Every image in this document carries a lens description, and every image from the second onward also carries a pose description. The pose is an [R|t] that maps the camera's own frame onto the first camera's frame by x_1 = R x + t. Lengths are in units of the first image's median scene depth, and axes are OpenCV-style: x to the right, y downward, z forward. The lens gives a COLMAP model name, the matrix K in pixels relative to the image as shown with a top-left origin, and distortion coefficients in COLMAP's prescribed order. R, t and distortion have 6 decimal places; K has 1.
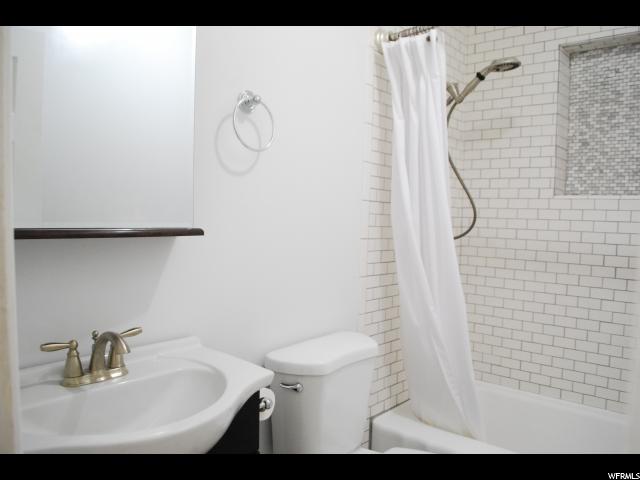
lens RADIAL K [[506.8, 0, 320.0], [0, 506.8, 240.0], [0, 0, 1]] dist [-0.076954, 0.009209]
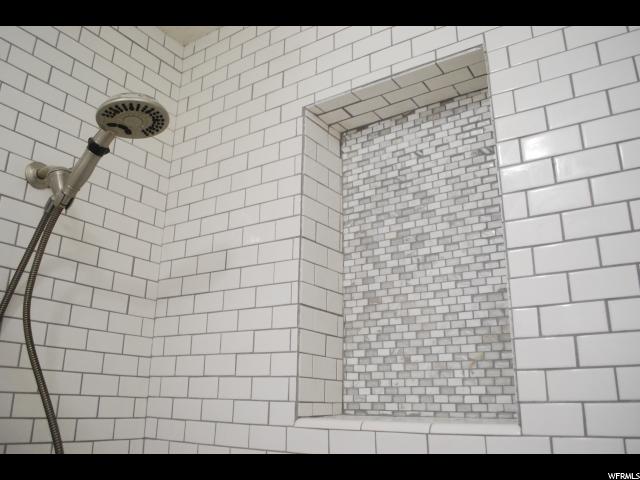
lens RADIAL K [[506.8, 0, 320.0], [0, 506.8, 240.0], [0, 0, 1]] dist [-0.076954, 0.009209]
pose [[0.993669, 0.022858, 0.109996, 0.445903], [0.016234, 0.939593, -0.341907, -0.087183], [-0.111167, 0.341529, 0.933274, 0.552090]]
